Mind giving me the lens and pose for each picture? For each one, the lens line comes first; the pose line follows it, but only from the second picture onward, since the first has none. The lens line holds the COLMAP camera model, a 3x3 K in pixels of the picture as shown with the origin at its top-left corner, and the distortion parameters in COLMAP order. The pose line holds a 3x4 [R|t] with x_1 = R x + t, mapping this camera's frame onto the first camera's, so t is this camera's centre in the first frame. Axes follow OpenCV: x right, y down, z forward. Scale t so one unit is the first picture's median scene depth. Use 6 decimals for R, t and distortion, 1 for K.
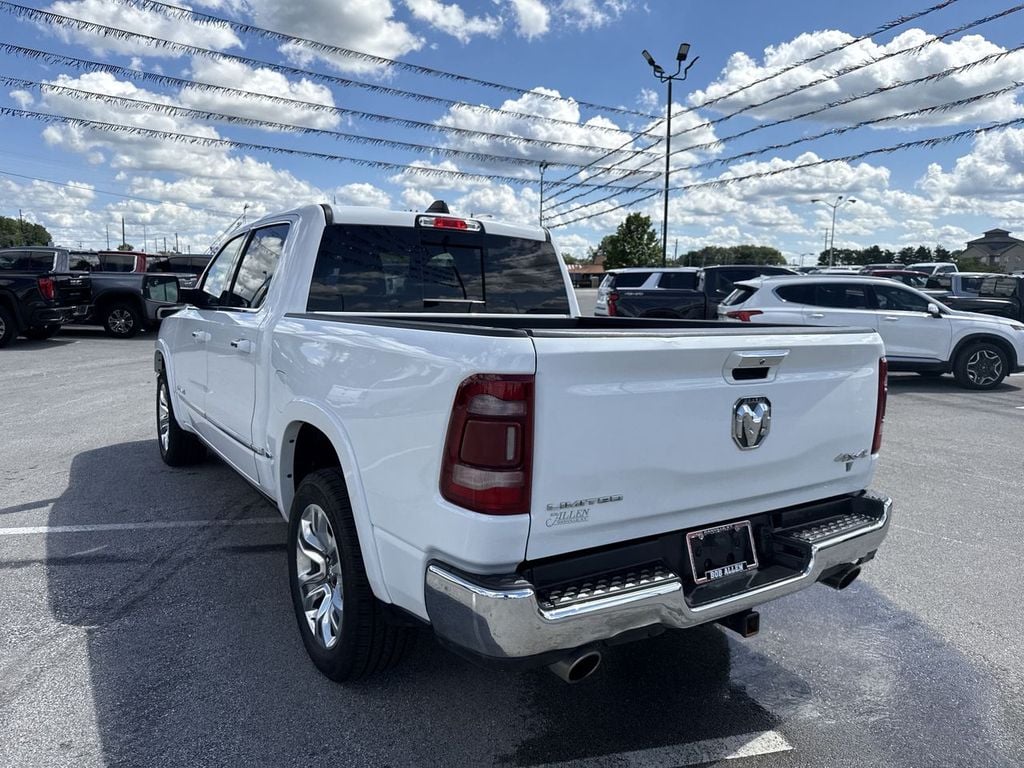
lens RADIAL K [[741.9, 0, 512.0], [0, 741.9, 384.0], [0, 0, 1]] dist [0.040213, -0.068670]
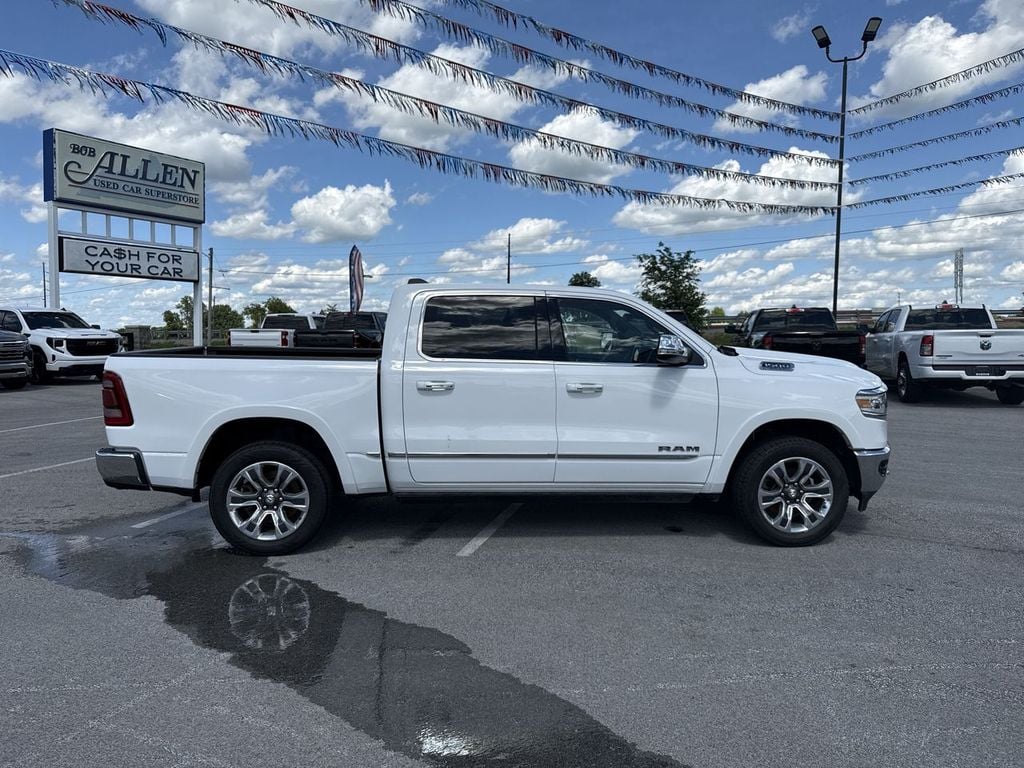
lens RADIAL K [[725.5, 0, 509.2], [0, 725.5, 380.0], [0, 0, 1]] dist [0.049537, -0.080717]
pose [[-0.509217, 0.031841, -0.860049, 1.590099], [-0.121188, 0.986706, 0.108282, -0.333226], [0.852063, 0.159366, -0.498588, 2.837982]]
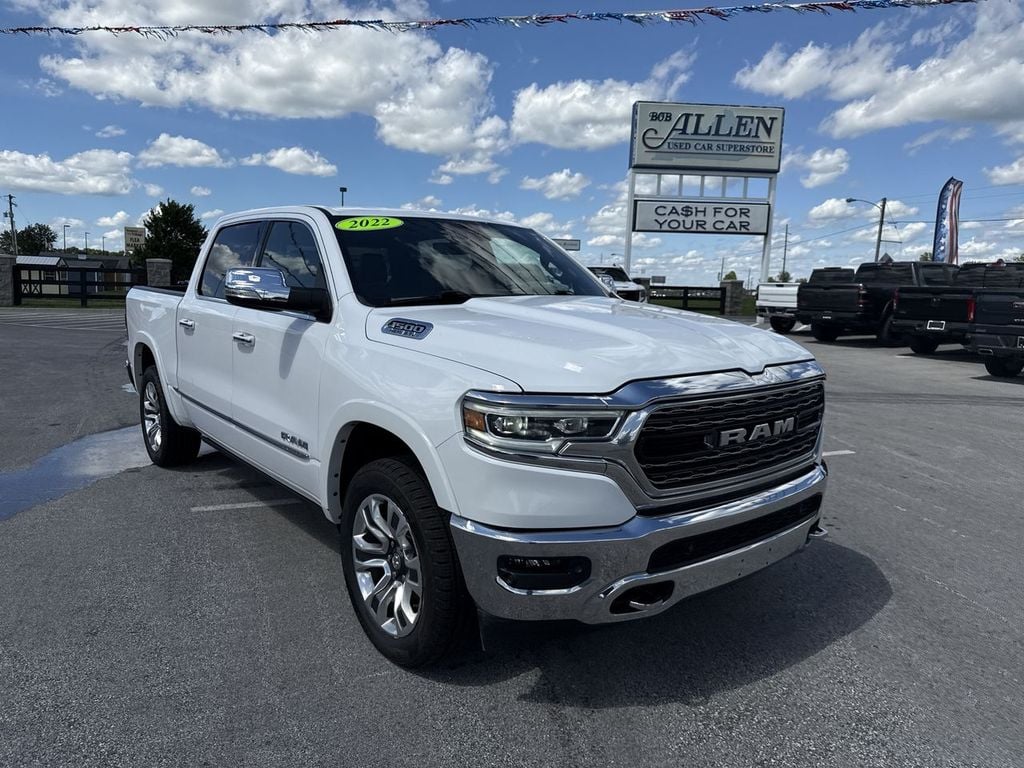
lens RADIAL K [[725.5, 0, 509.2], [0, 725.5, 380.0], [0, 0, 1]] dist [0.049537, -0.080717]
pose [[-0.996981, -0.032632, -0.070459, -0.515016], [-0.049420, 0.966562, 0.251627, -0.443811], [0.059892, 0.254349, -0.965256, 3.513888]]
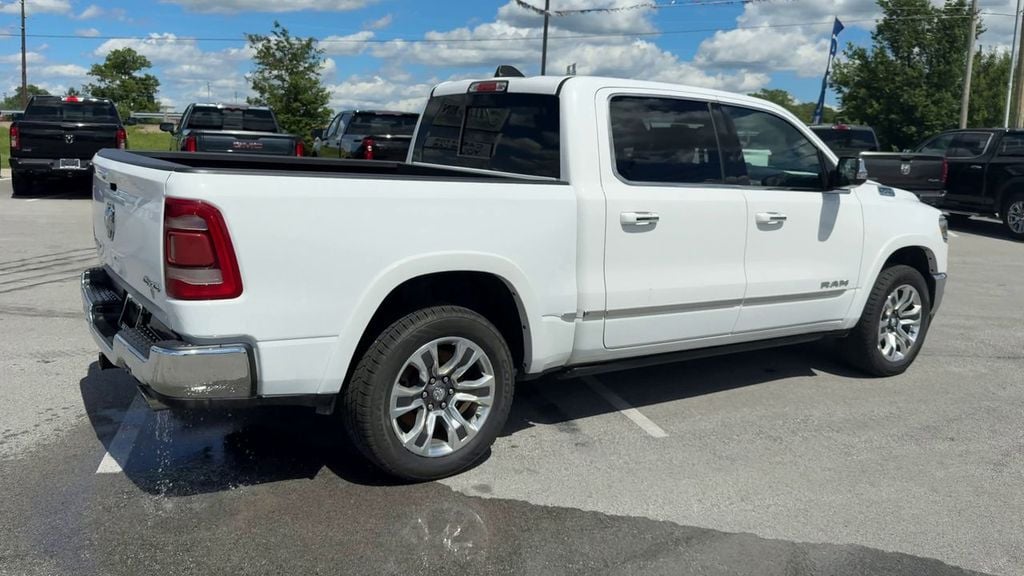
lens RADIAL K [[827.4, 0, 505.0], [0, 827.4, 247.1], [0, 0, 1]] dist [0.110989, -0.231142]
pose [[0.015224, 0.101138, -0.994756, 1.671724], [-0.164591, 0.981553, 0.097277, -0.155071], [0.986244, 0.162247, 0.031589, 1.476201]]
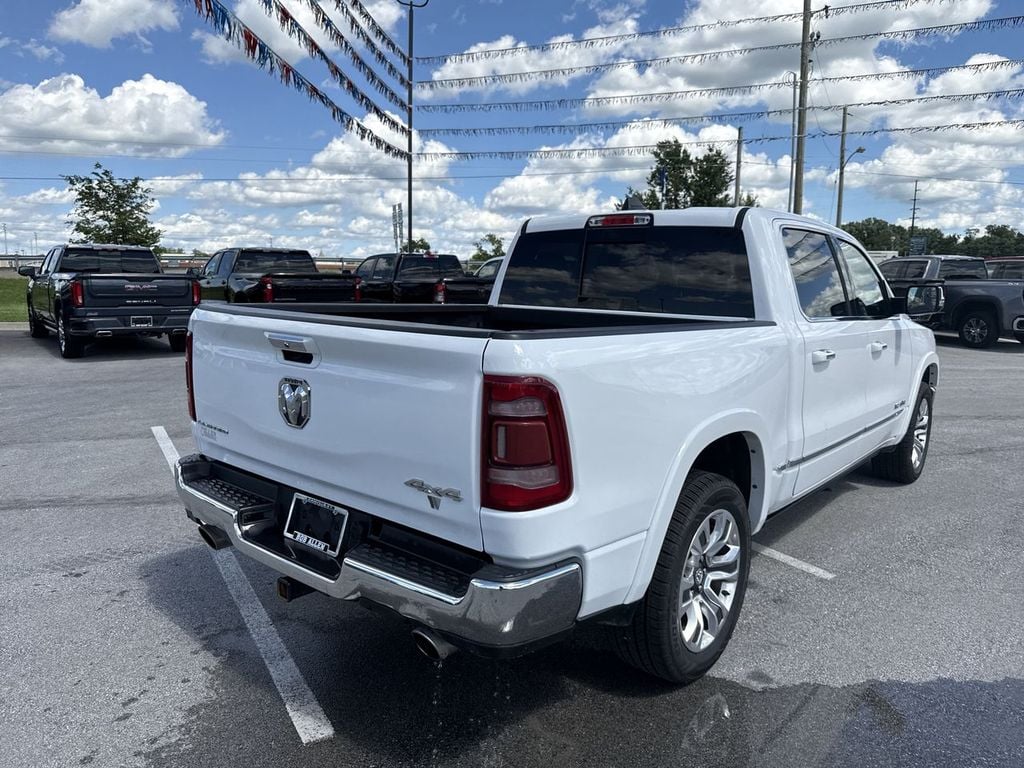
lens RADIAL K [[725.5, 0, 509.2], [0, 725.5, 380.0], [0, 0, 1]] dist [0.049537, -0.080717]
pose [[0.276826, 0.111674, -0.954409, 1.212794], [-0.127942, 0.988664, 0.078573, -0.087887], [0.952365, 0.100358, 0.287975, 0.858144]]
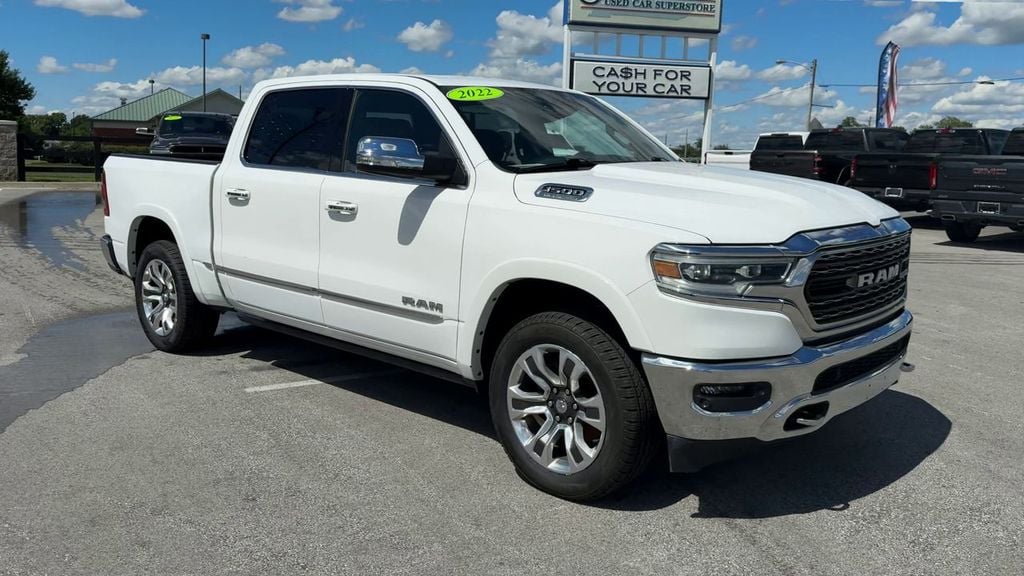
lens RADIAL K [[835.5, 0, 544.2], [0, 835.5, 248.3], [0, 0, 1]] dist [0.130321, -0.232634]
pose [[-0.969802, -0.014094, -0.243486, -0.084130], [-0.070766, 0.971642, 0.225619, -0.456242], [0.233401, 0.236036, -0.943298, 3.738819]]
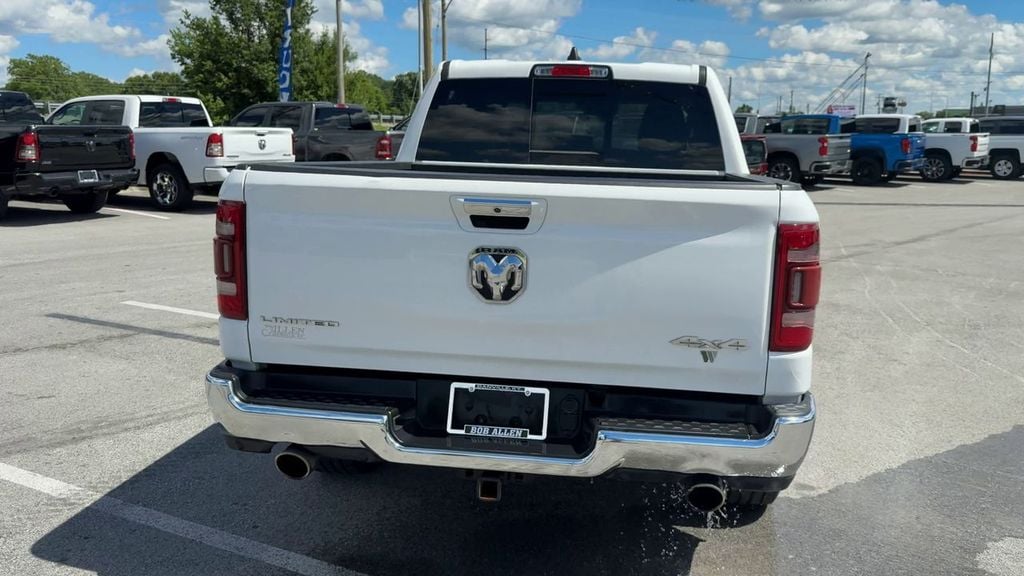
lens RADIAL K [[860.4, 0, 534.4], [0, 860.4, 288.3], [0, 0, 1]] dist [0.096833, -0.186762]
pose [[0.750780, 0.103467, -0.652399, 0.922055], [-0.086316, 0.994555, 0.058399, 0.001758], [0.654889, 0.012468, 0.755622, 0.185256]]
